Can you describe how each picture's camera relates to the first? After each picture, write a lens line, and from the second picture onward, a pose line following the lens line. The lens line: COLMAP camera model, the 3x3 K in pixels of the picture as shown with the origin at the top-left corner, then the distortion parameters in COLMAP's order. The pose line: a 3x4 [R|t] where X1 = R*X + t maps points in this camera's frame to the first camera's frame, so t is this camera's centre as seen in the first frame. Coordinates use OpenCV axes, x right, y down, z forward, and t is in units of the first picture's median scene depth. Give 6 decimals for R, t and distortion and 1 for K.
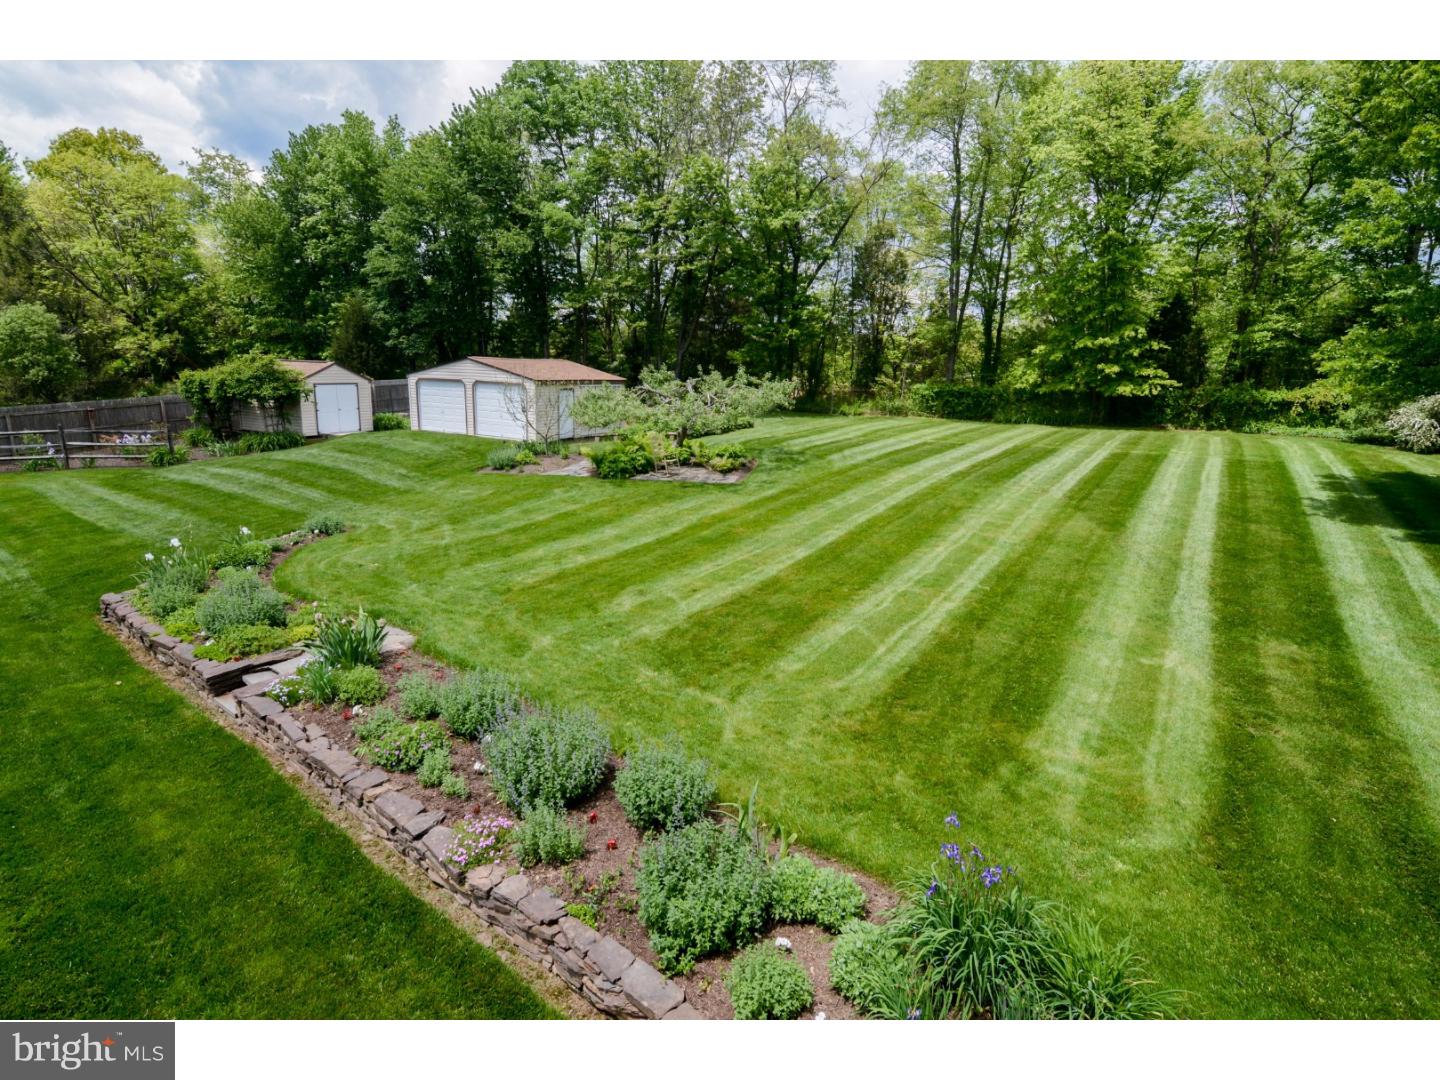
lens RADIAL K [[749.5, 0, 719.8], [0, 749.5, 545.6], [0, 0, 1]] dist [-0.019250, -0.006467]
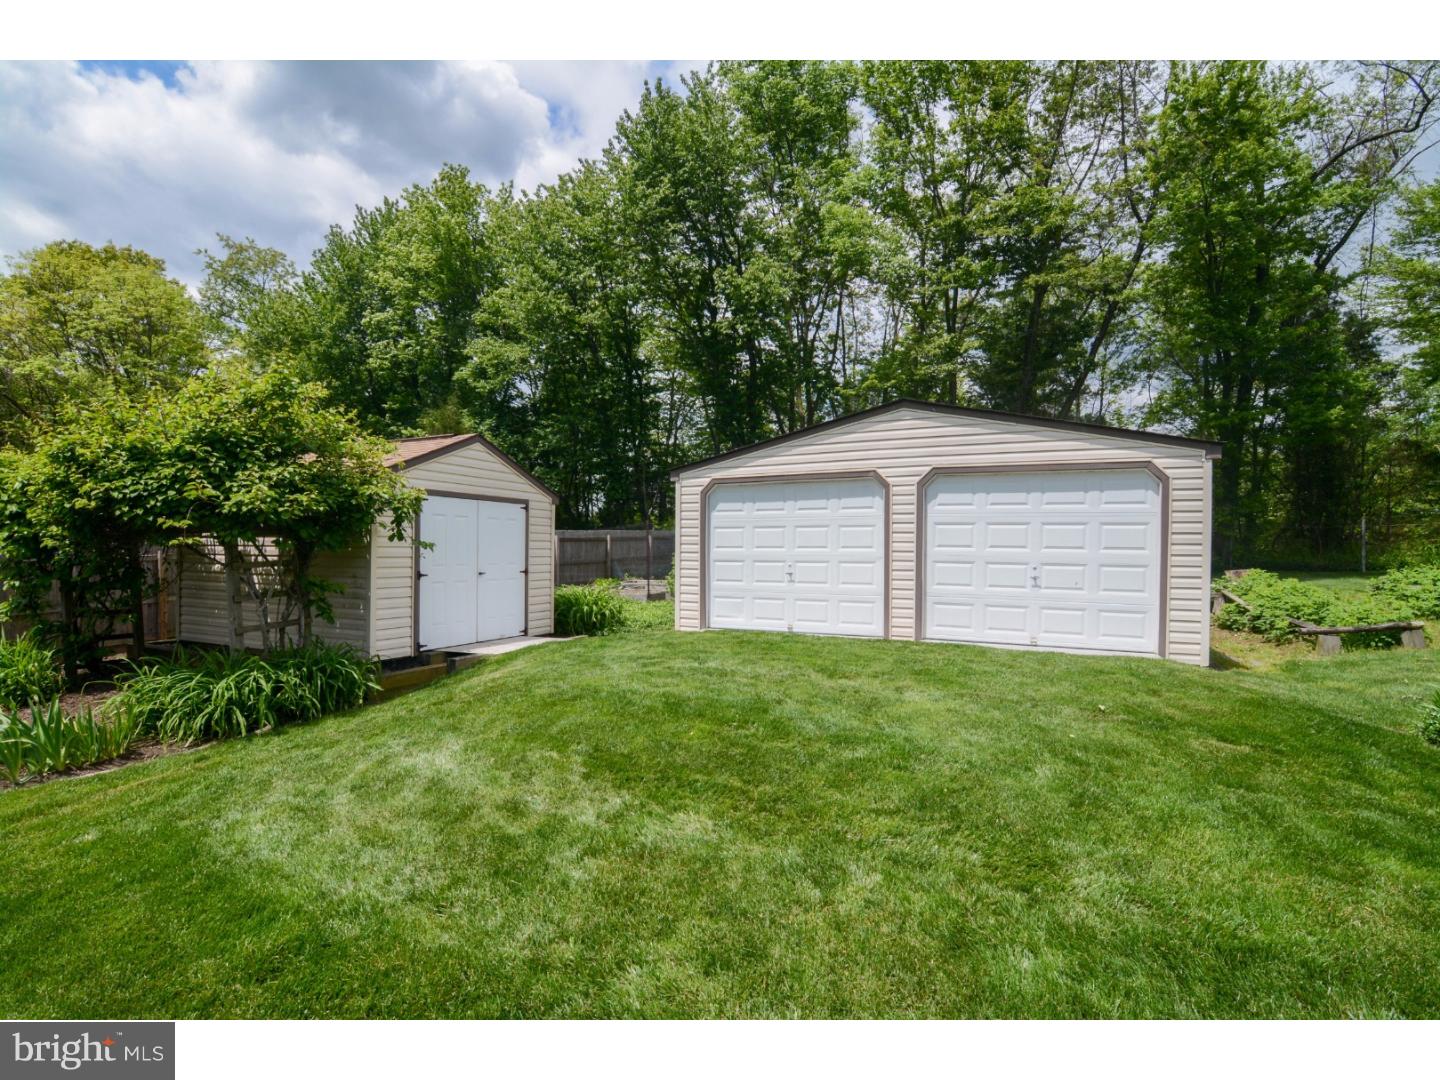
lens RADIAL K [[749.5, 0, 729.0], [0, 749.5, 550.0], [0, 0, 1]] dist [-0.019250, -0.006467]
pose [[0.999557, -0.028910, -0.007076, -0.343431], [0.026343, 0.969986, -0.241731, -0.095362], [0.013852, 0.241438, 0.970317, 0.585767]]
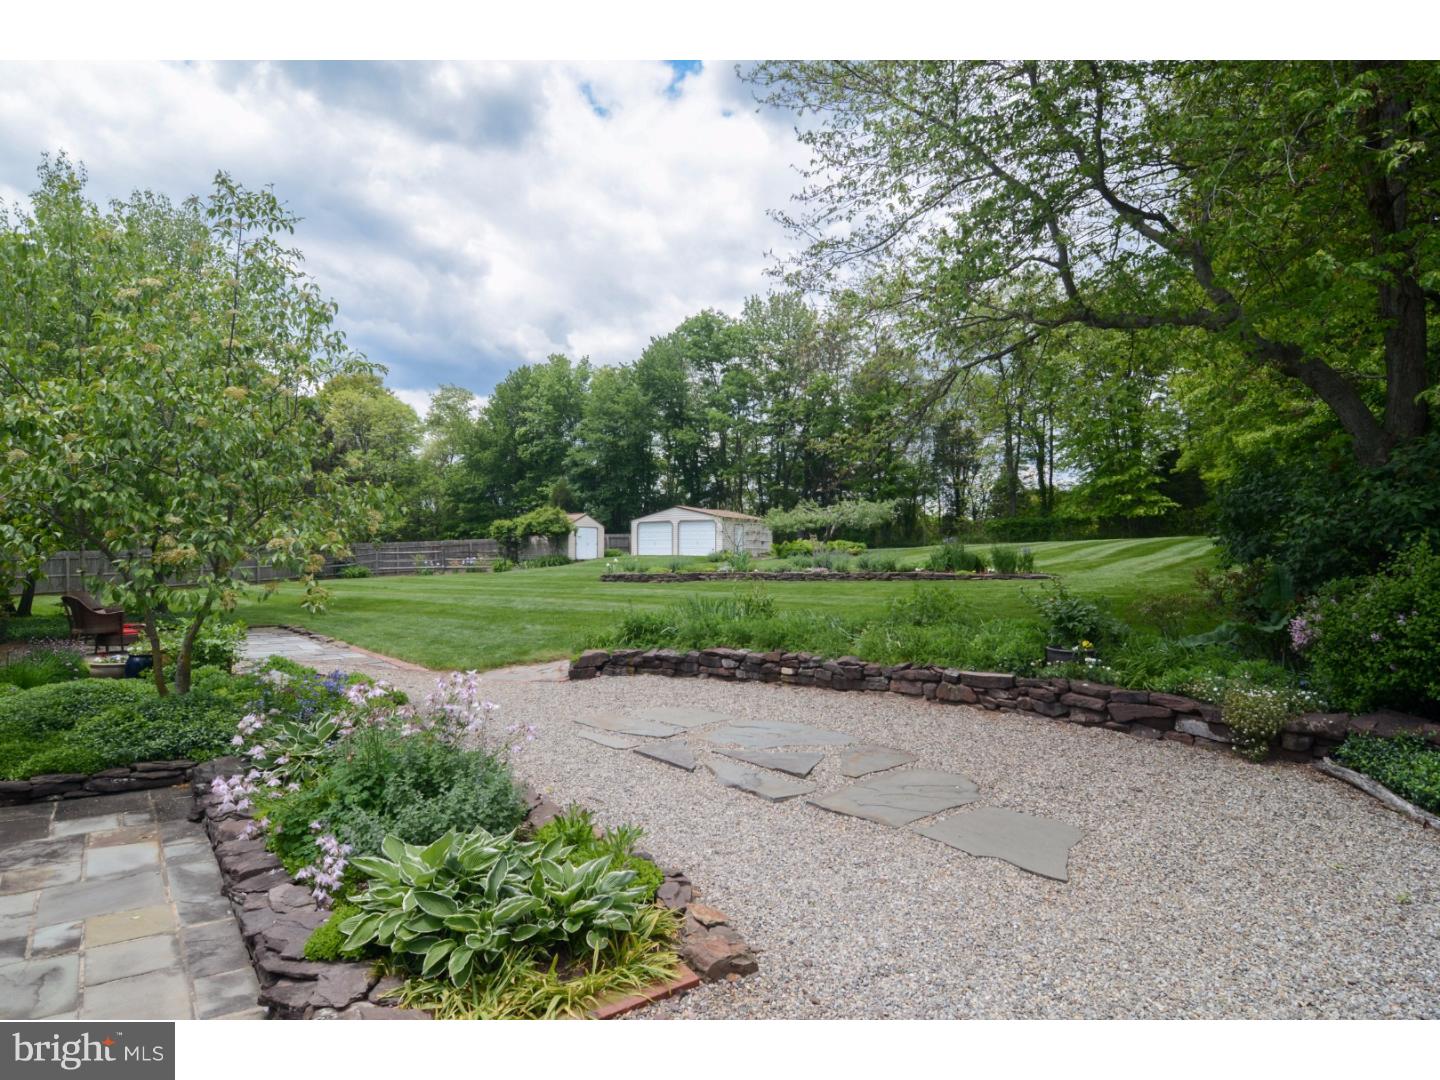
lens RADIAL K [[807.5, 0, 708.7], [0, 807.5, 547.3], [0, 0, 1]] dist [-0.034034, -0.000266]
pose [[0.991741, -0.036859, -0.122843, -0.059685], [0.004836, 0.967879, -0.251369, 0.201962], [0.128162, 0.248699, 0.960064, -0.457366]]
